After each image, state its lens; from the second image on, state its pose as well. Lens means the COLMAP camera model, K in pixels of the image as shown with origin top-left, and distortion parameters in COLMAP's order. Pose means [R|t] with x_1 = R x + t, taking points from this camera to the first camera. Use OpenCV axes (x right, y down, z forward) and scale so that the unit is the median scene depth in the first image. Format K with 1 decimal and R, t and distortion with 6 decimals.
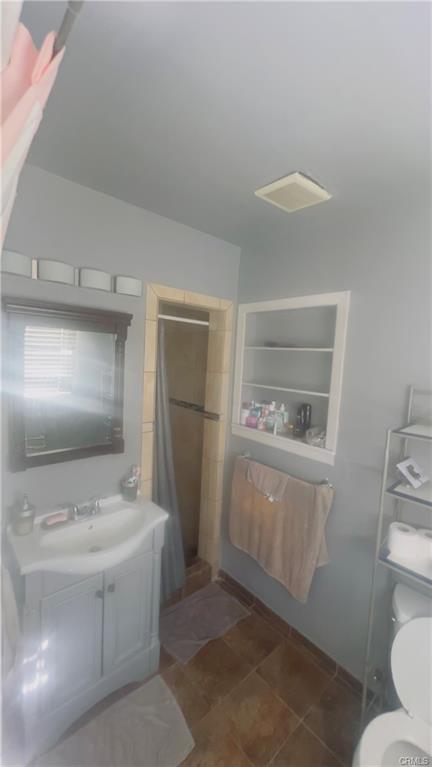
lens RADIAL K [[307.9, 0, 216.0], [0, 307.9, 383.5], [0, 0, 1]] dist [-0.000529, -0.000018]
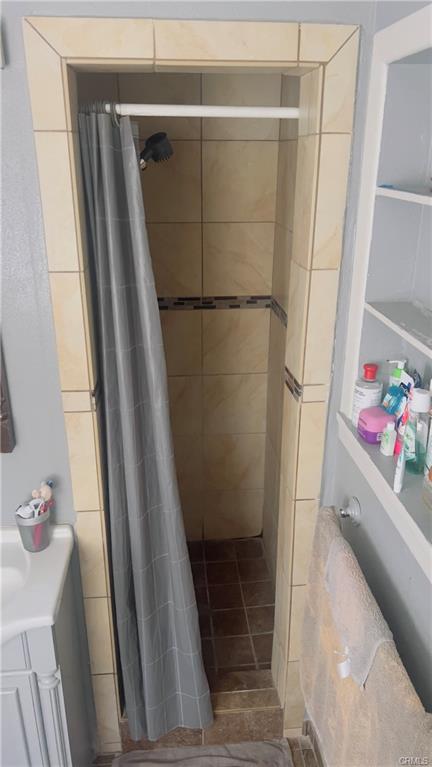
lens RADIAL K [[581.2, 0, 216.0], [0, 581.2, 383.5], [0, 0, 1]] dist [0.005882, 0.002647]
pose [[0.802532, 0.172033, -0.571268, 0.320512], [-0.016908, 0.963698, 0.266458, -0.080898], [0.596370, -0.204183, 0.776307, 0.411699]]
